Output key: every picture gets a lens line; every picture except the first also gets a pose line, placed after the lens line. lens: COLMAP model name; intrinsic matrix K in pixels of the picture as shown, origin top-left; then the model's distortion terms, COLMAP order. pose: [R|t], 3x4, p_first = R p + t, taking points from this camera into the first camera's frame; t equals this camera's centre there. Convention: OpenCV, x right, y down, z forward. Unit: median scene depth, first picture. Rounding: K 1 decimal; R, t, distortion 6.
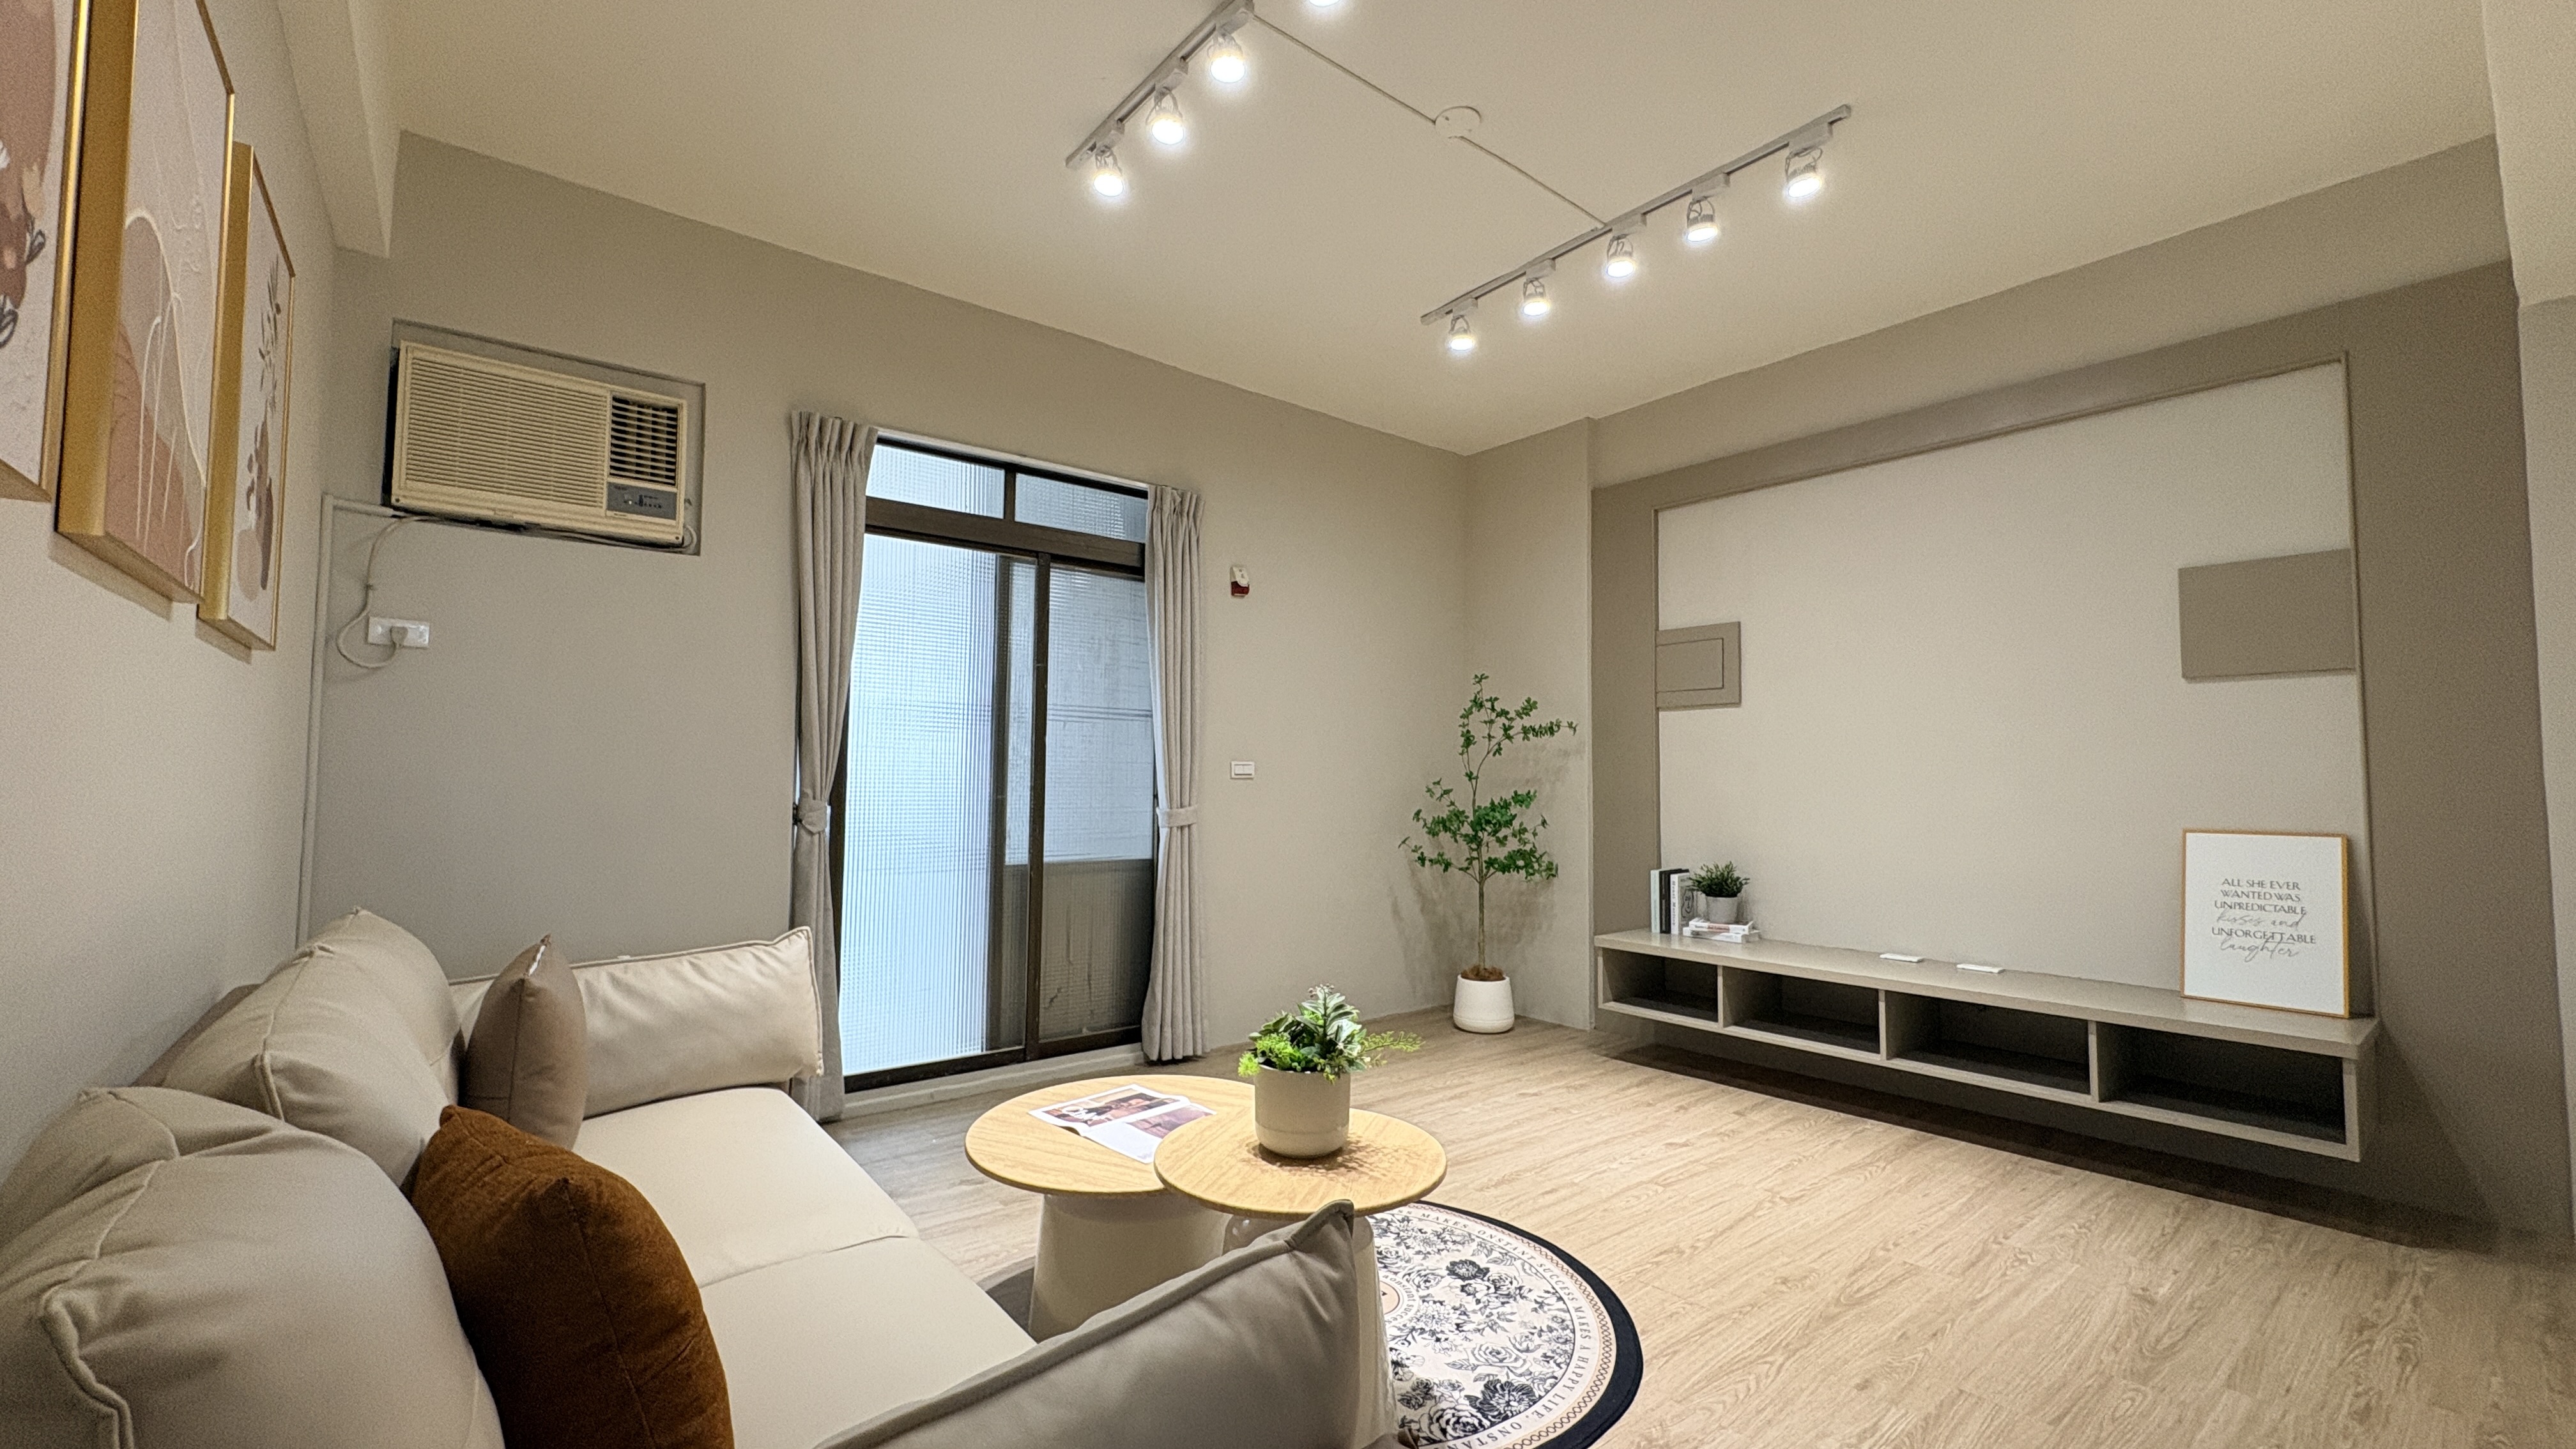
lens RADIAL K [[1029.6, 0, 1279.8], [0, 1029.6, 729.5], [0, 0, 1]] dist [-0.000312, -0.000229]
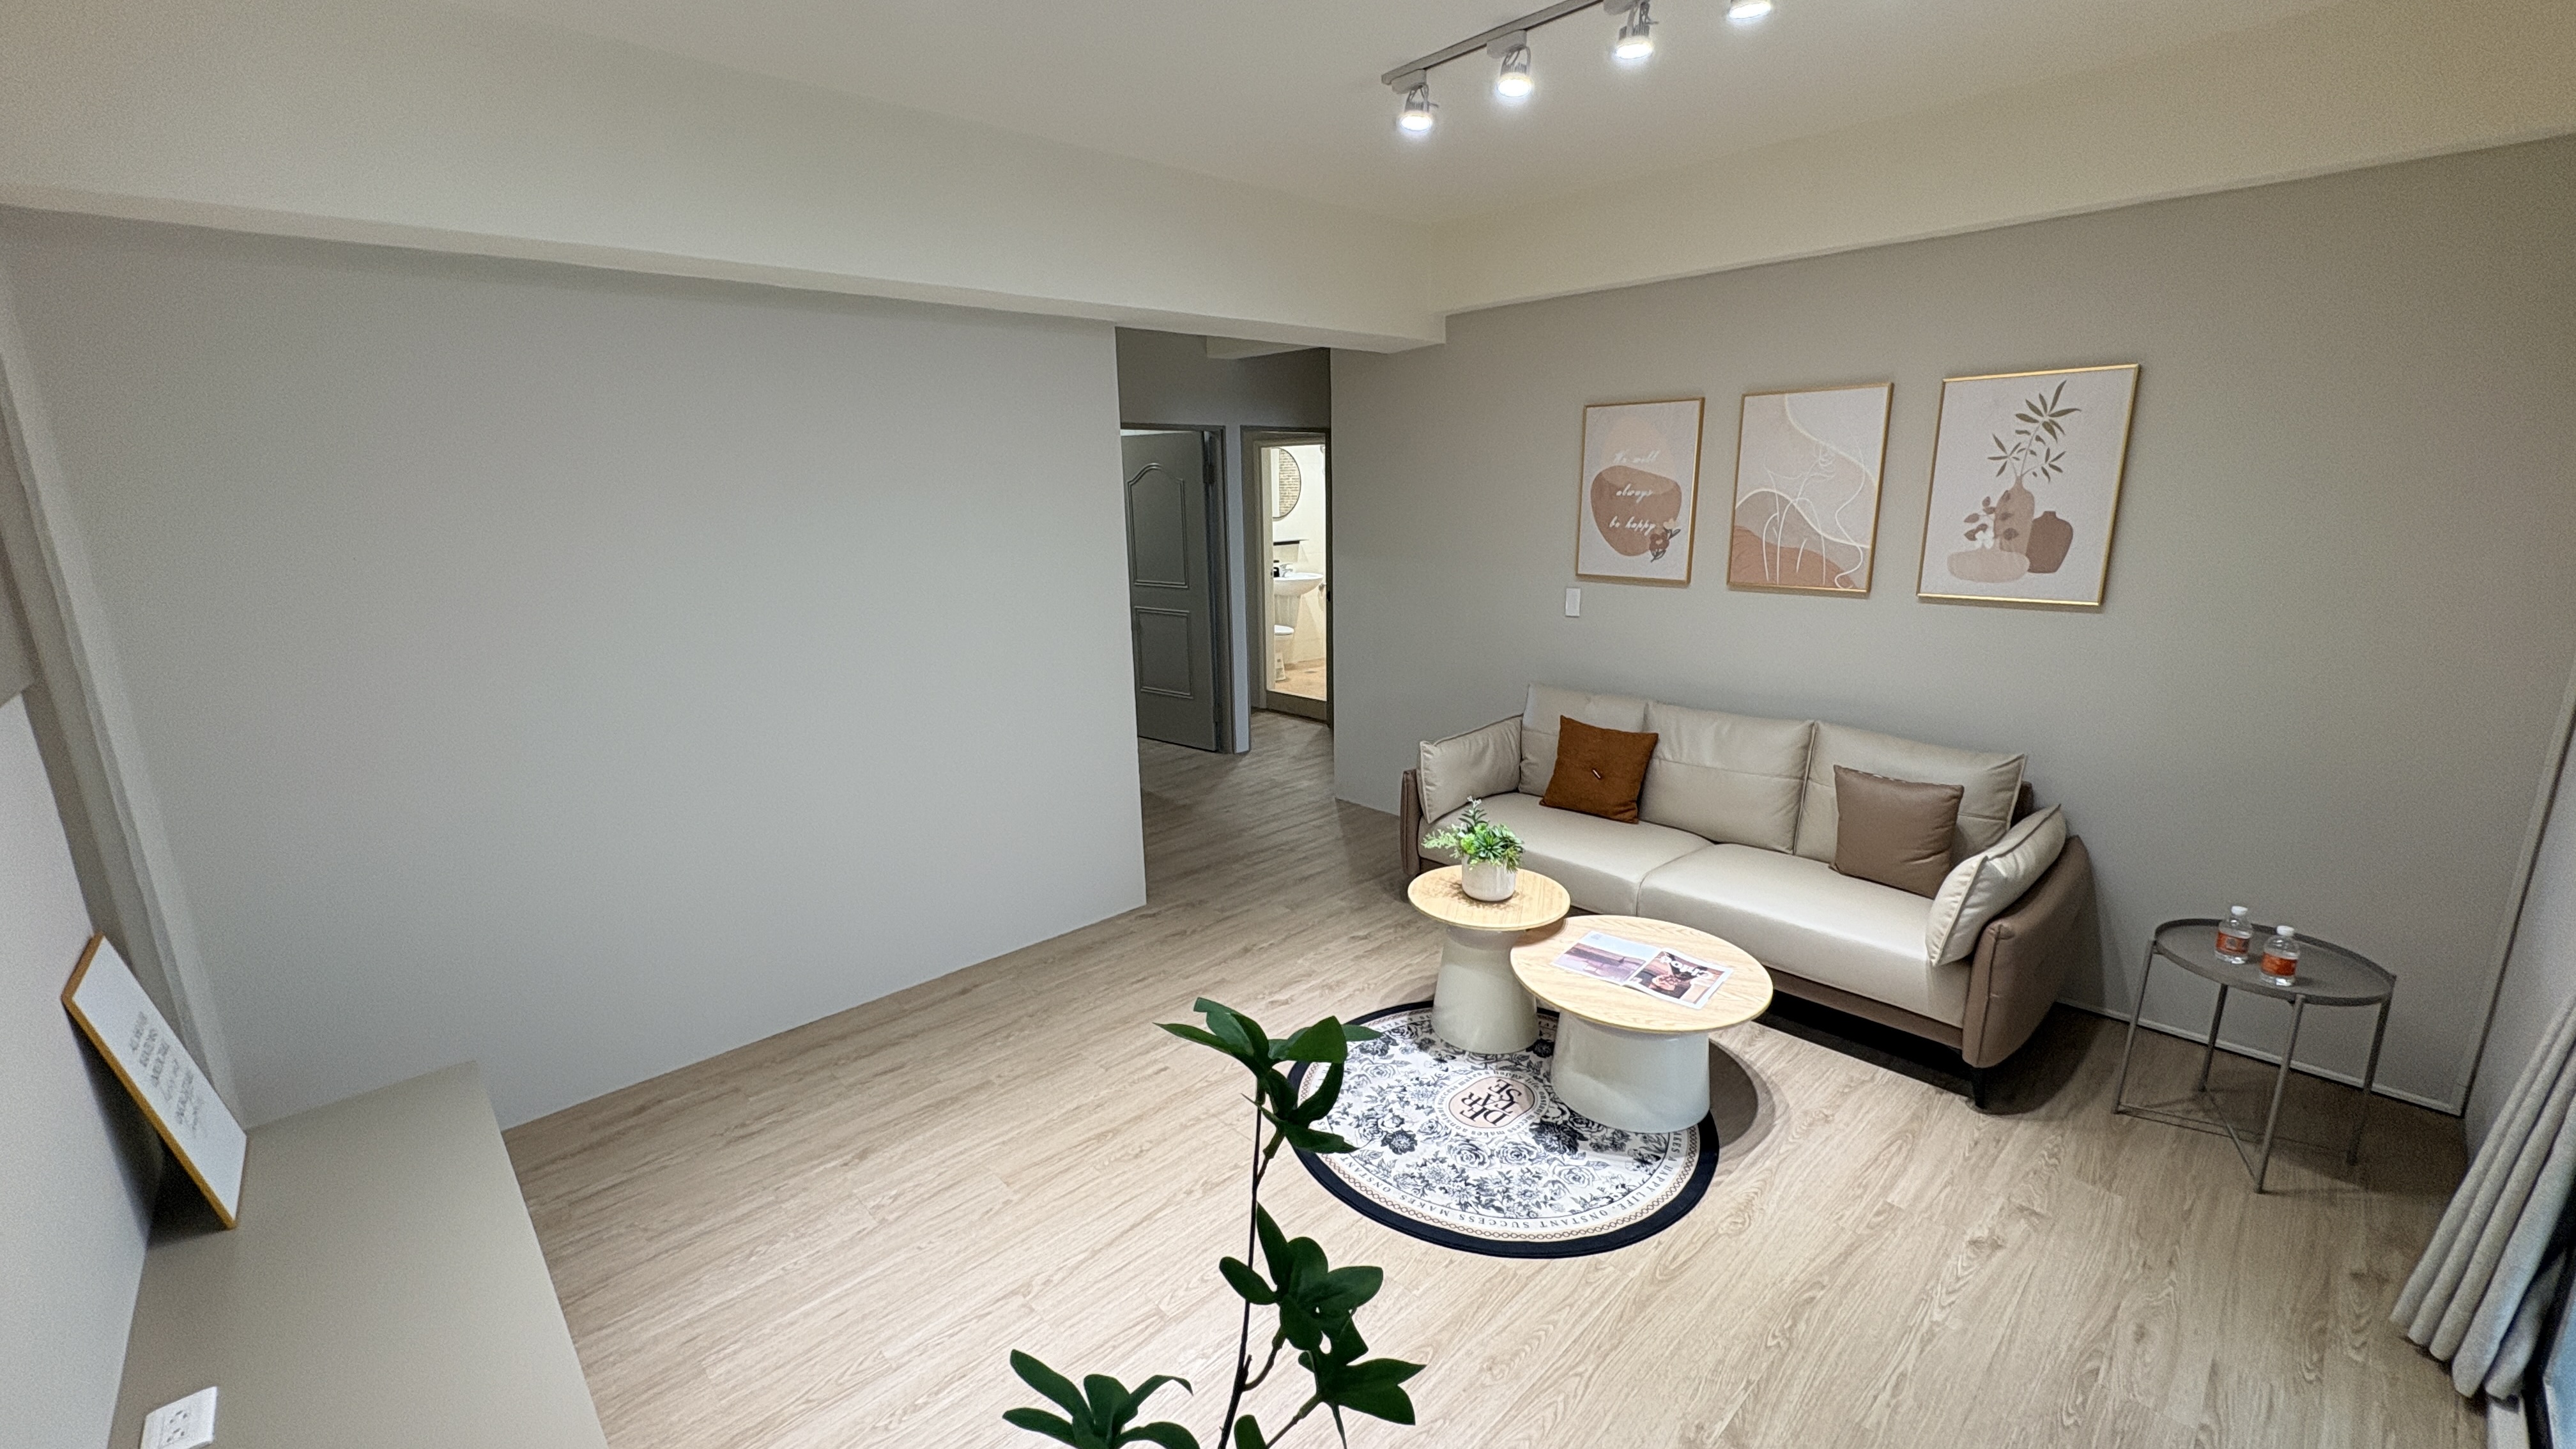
lens RADIAL K [[1029.6, 0, 1288.0], [0, 1029.6, 727.5], [0, 0, 1]] dist [-0.000312, -0.000229]
pose [[-0.996043, 0.031090, -0.083253, 0.411515], [0.015330, 0.982876, 0.183630, -0.175483], [0.087536, 0.181627, -0.979464, 2.153626]]
